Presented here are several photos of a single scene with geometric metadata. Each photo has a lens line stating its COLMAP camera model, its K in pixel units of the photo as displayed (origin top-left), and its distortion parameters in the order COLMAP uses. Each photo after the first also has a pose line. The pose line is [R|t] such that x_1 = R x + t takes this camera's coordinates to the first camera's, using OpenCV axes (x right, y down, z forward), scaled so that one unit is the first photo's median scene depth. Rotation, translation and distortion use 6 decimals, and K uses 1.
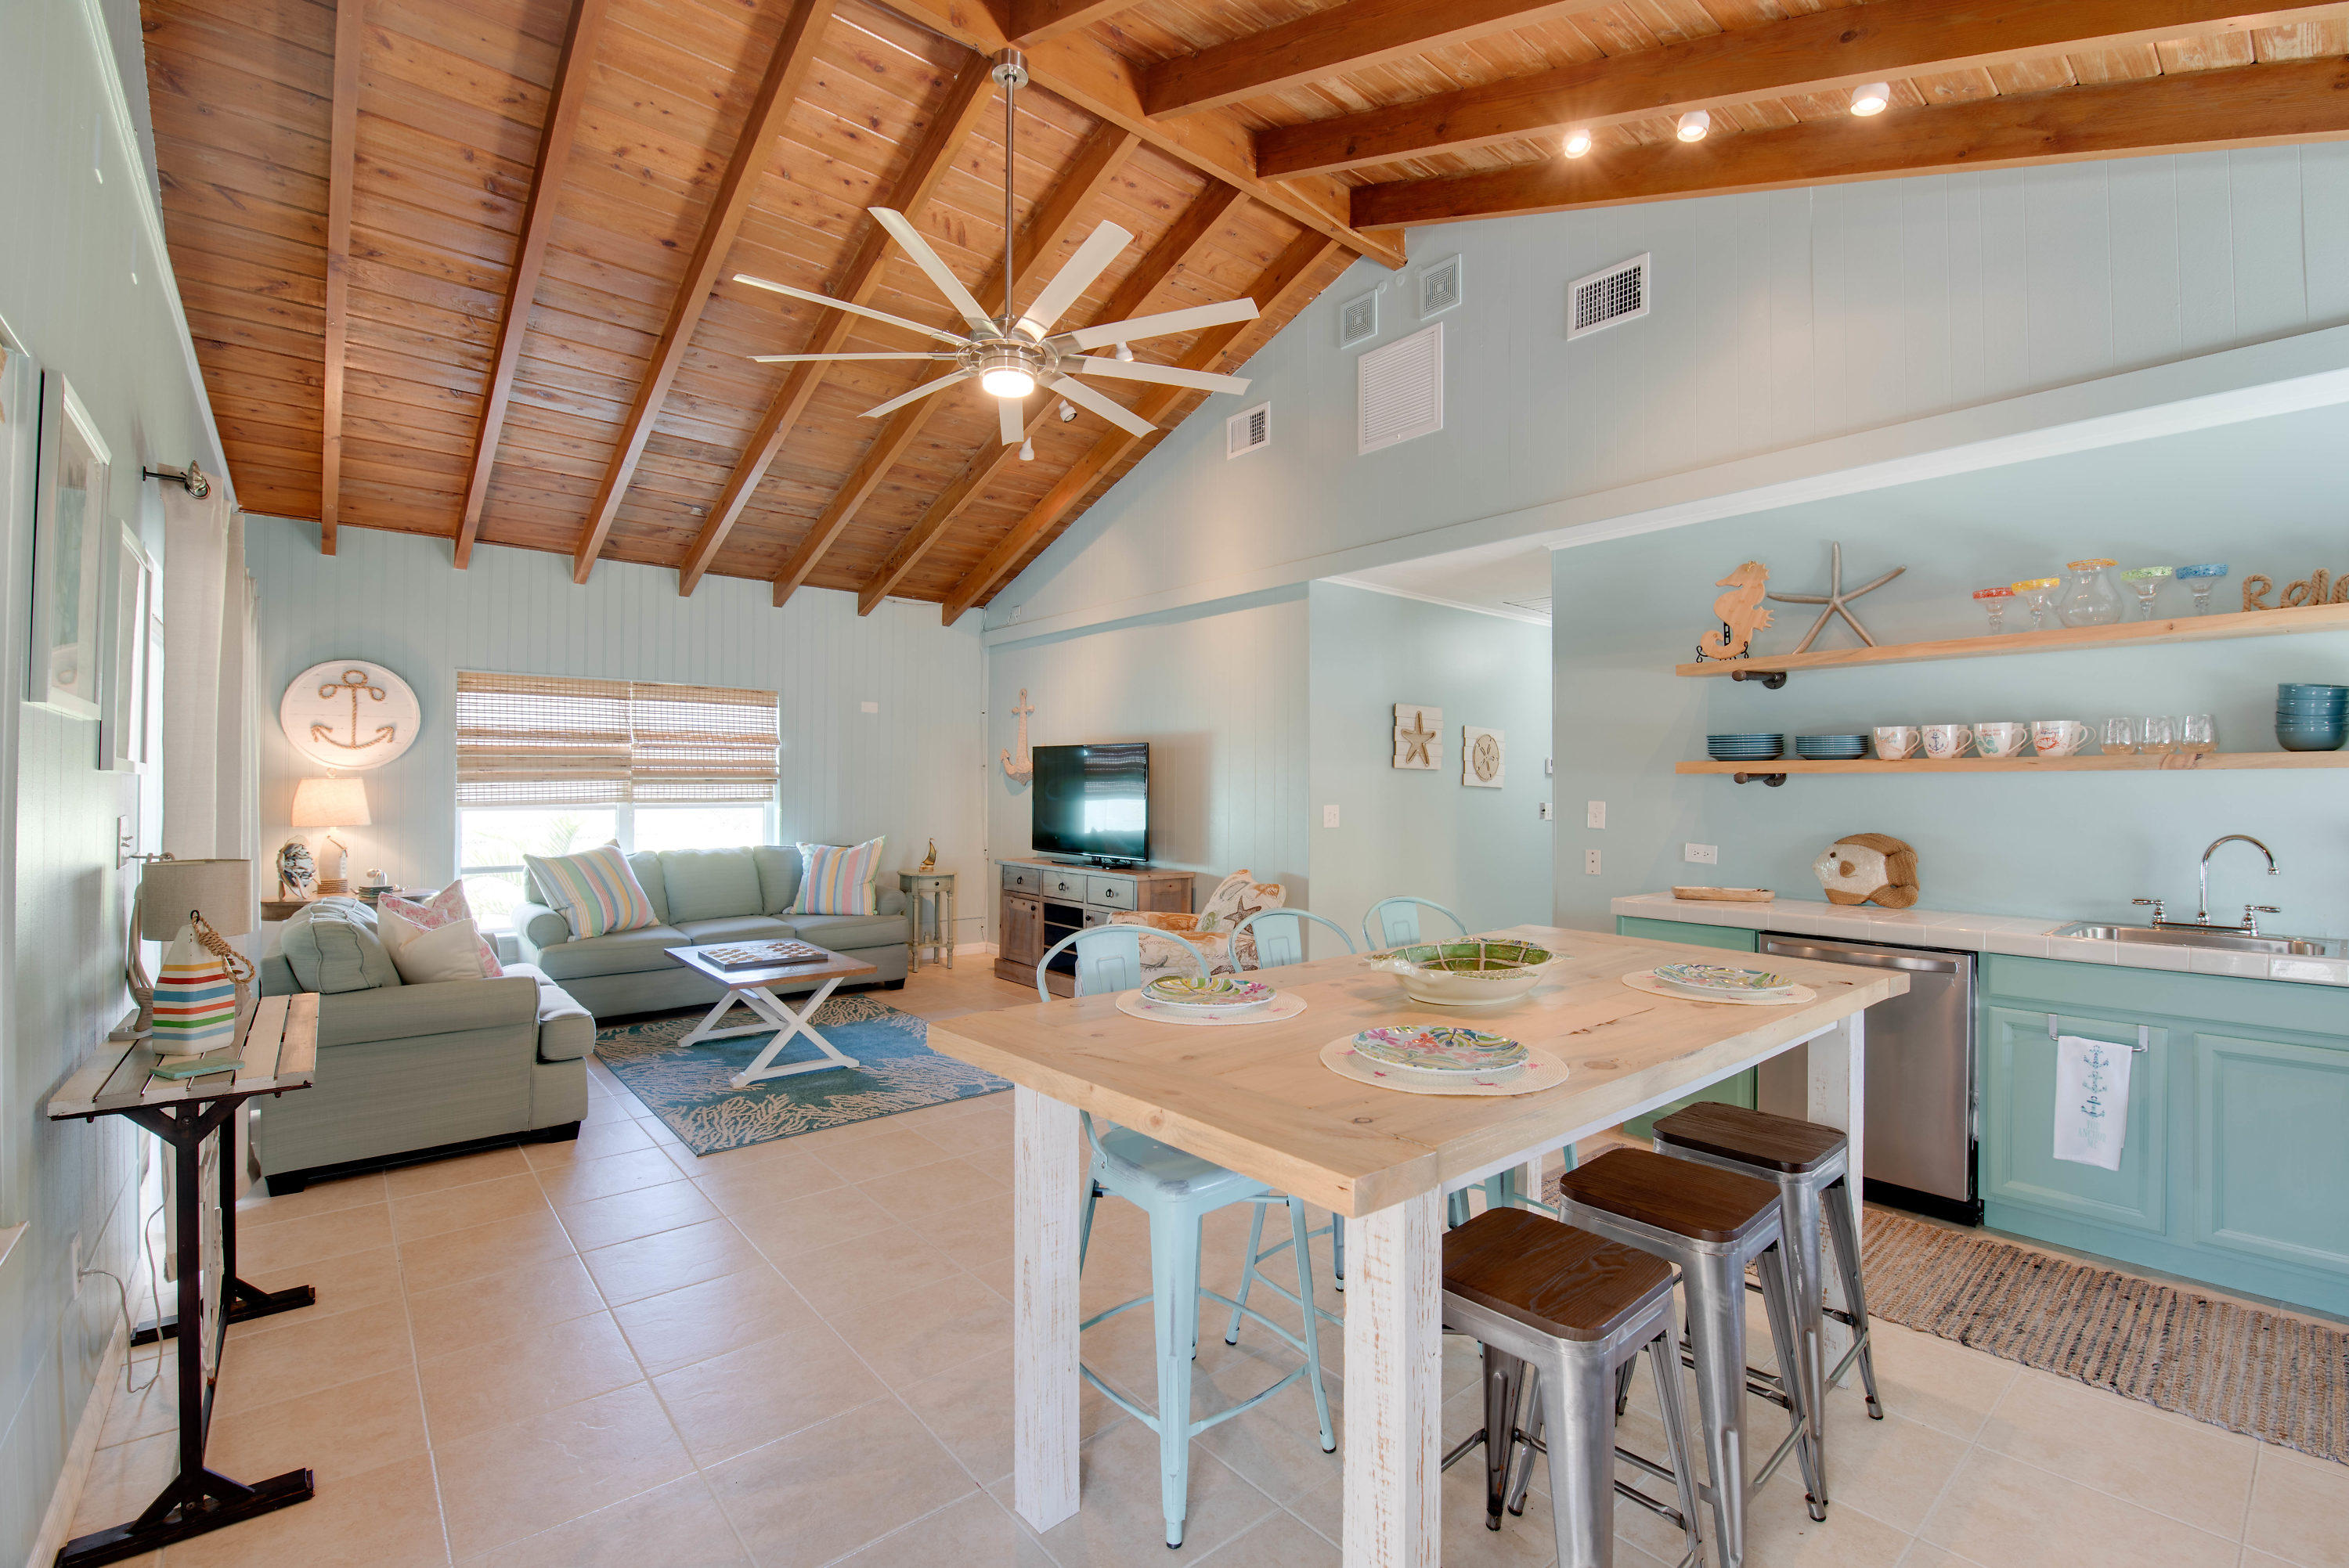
lens RADIAL K [[1032.0, 0, 1143.7], [0, 1032.0, 760.5], [0, 0, 1]] dist [-0.032721, 0.000300]
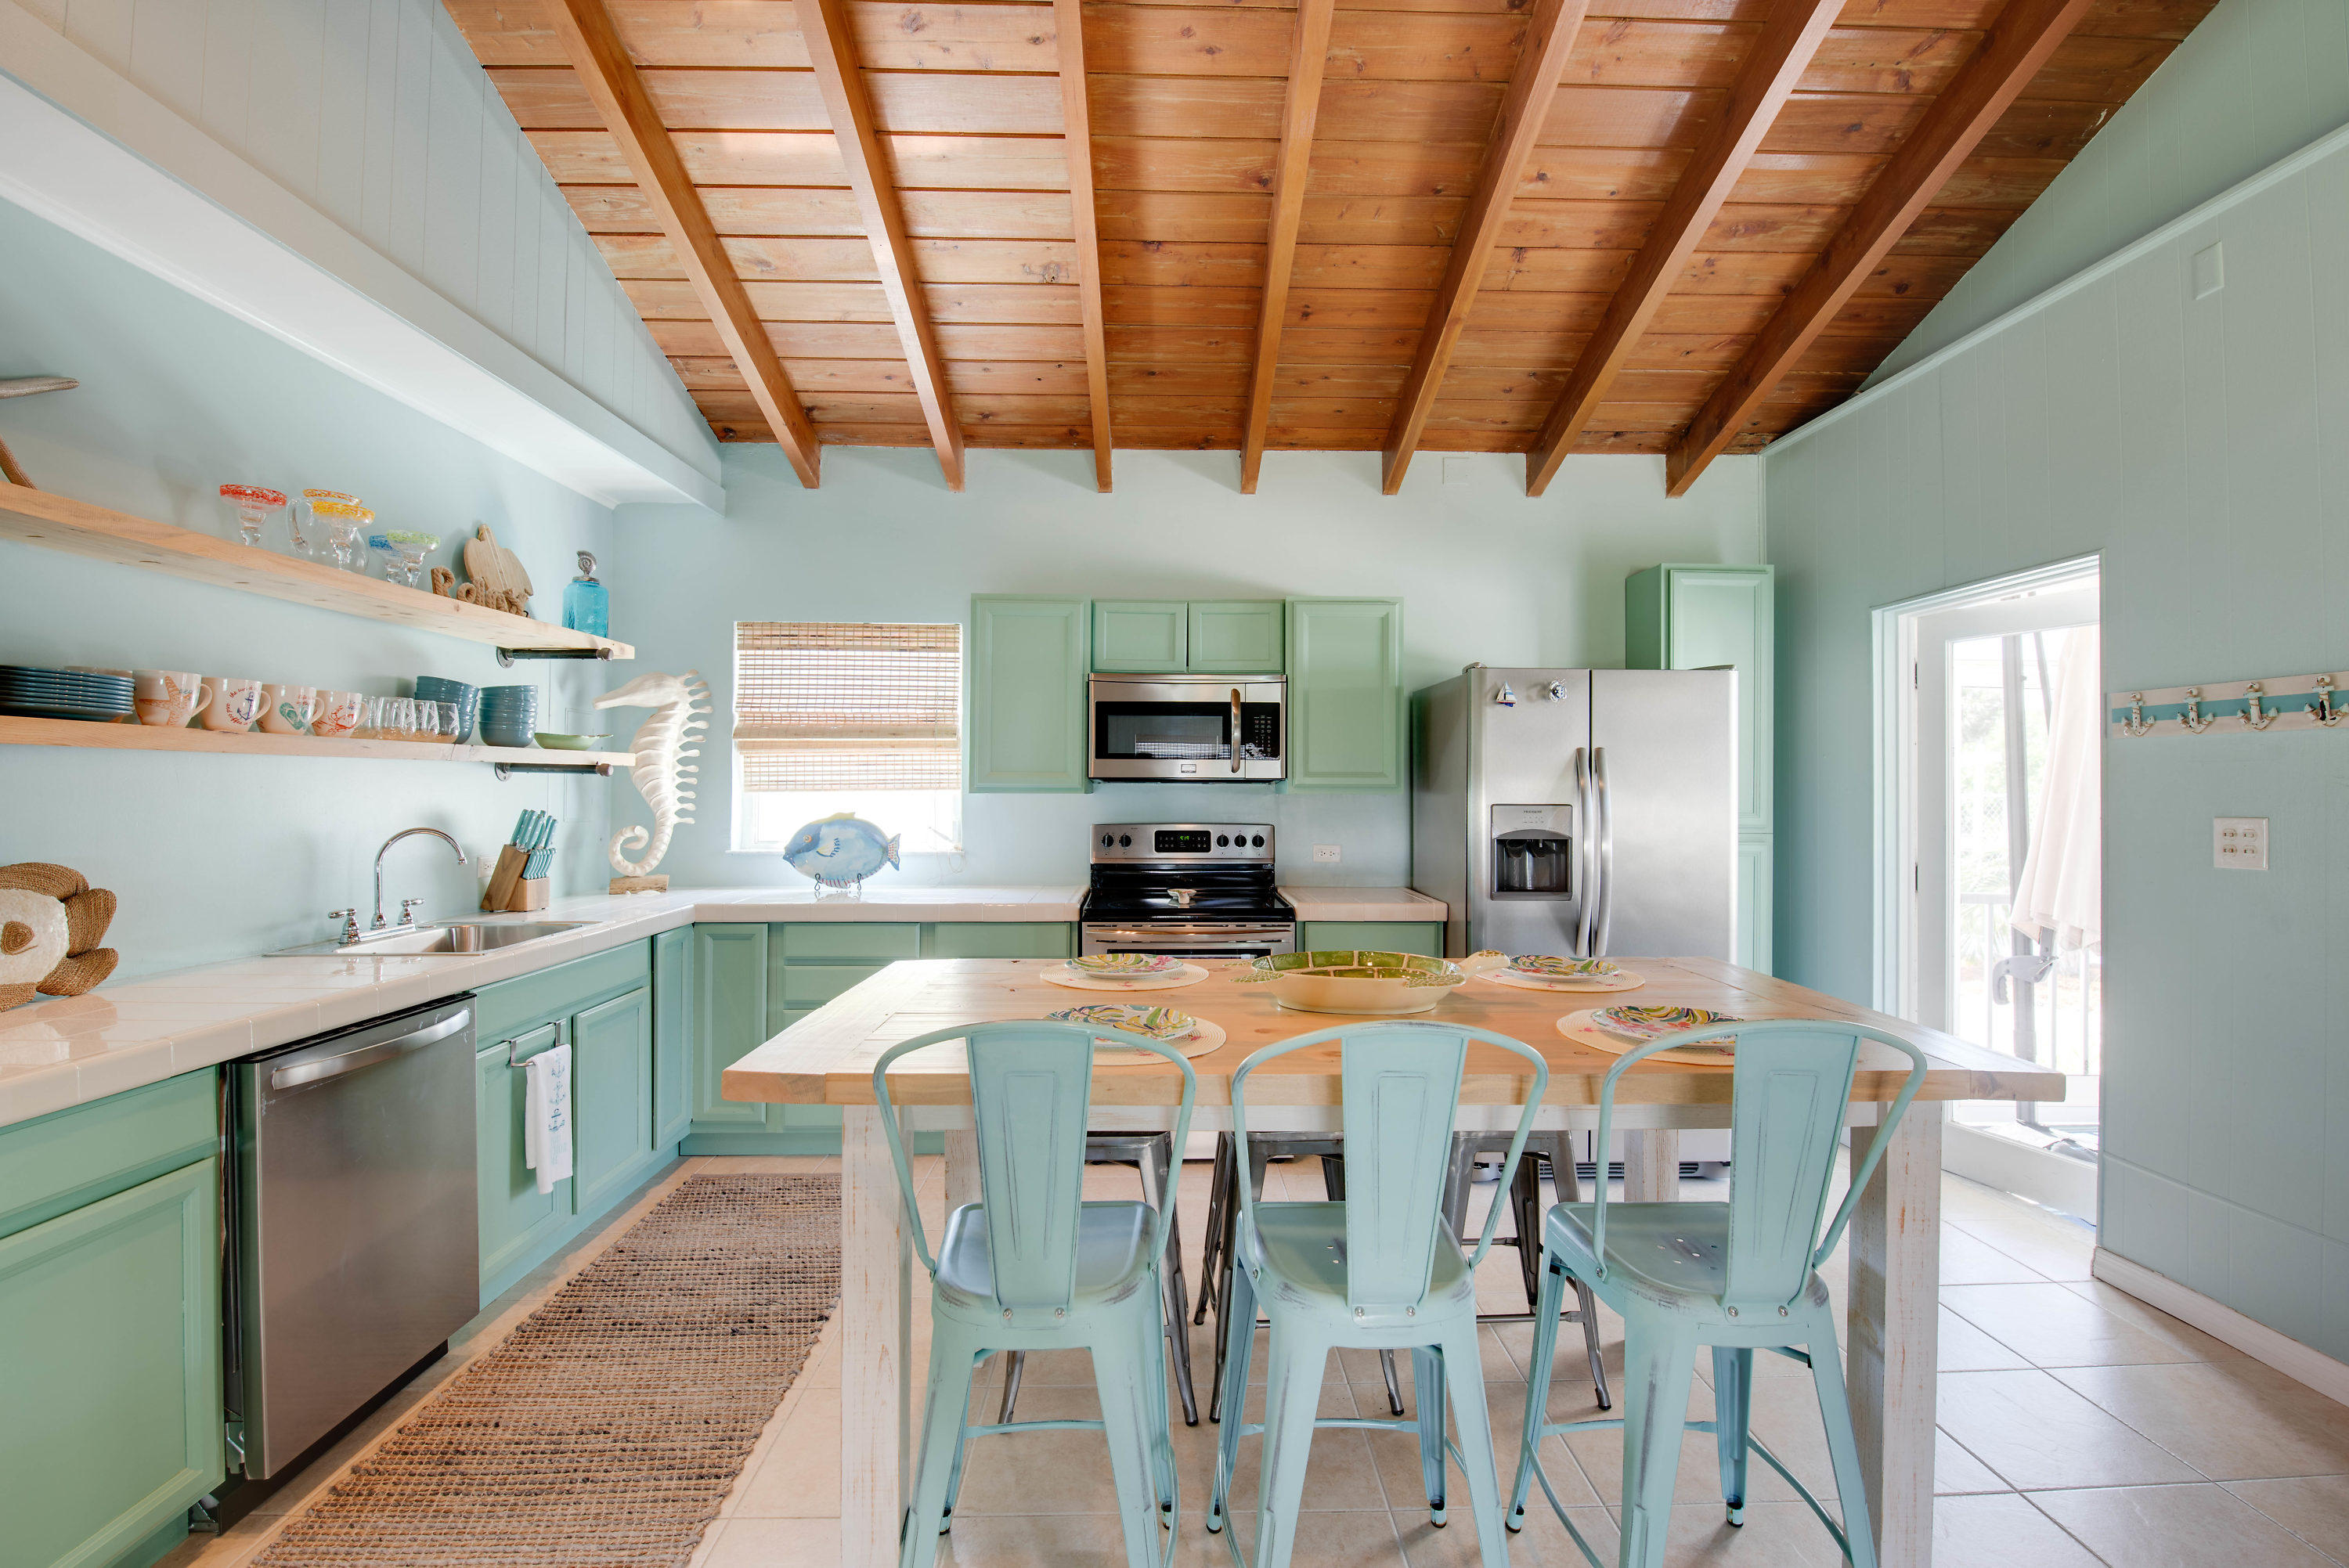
lens RADIAL K [[997.0, 0, 1193.9], [0, 997.0, 775.1], [0, 0, 1]] dist [-0.000616, -0.009687]
pose [[-0.805987, -0.000563, 0.591933, -0.041766], [-0.023457, 0.999244, -0.030989, 0.018879], [-0.591468, -0.038862, -0.805391, 0.701366]]
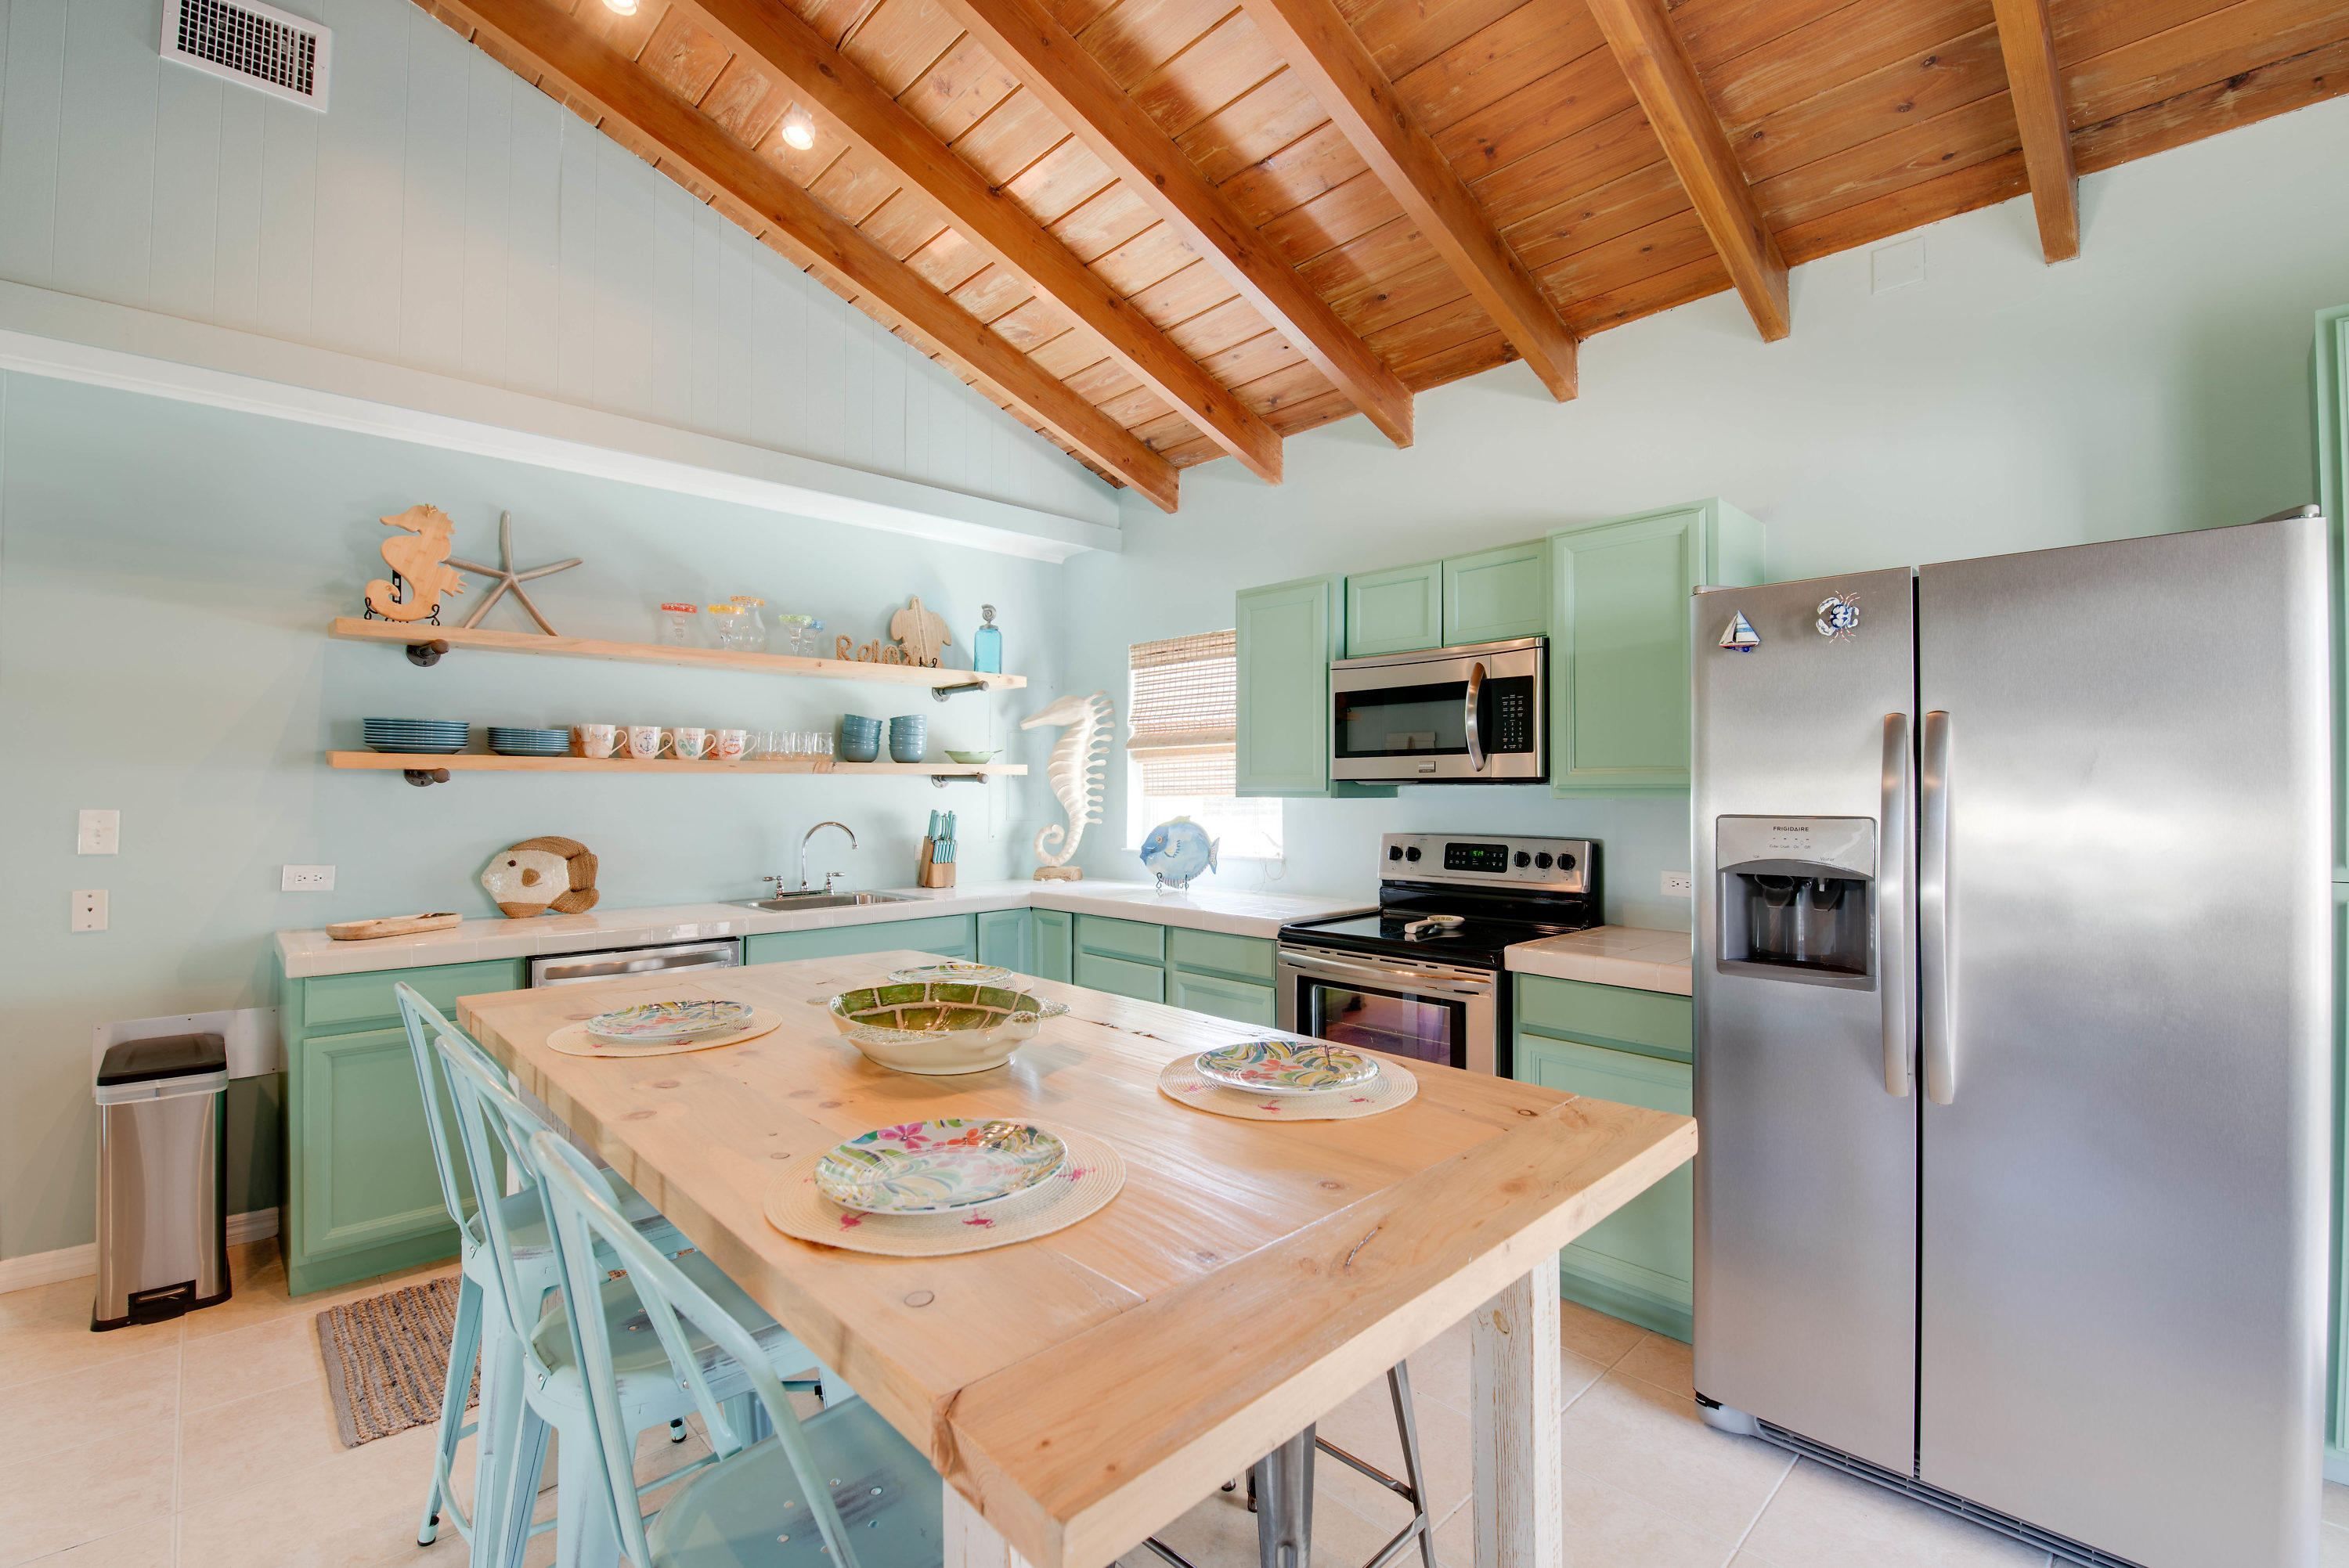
lens RADIAL K [[1018.6, 0, 1187.9], [0, 1018.6, 773.2], [0, 0, 1]] dist [0.000458, -0.010967]
pose [[-0.106278, 0.012909, 0.994253, -0.181311], [-0.025394, 0.999554, -0.015692, 0.009106], [-0.994012, -0.026916, -0.105903, 0.346230]]
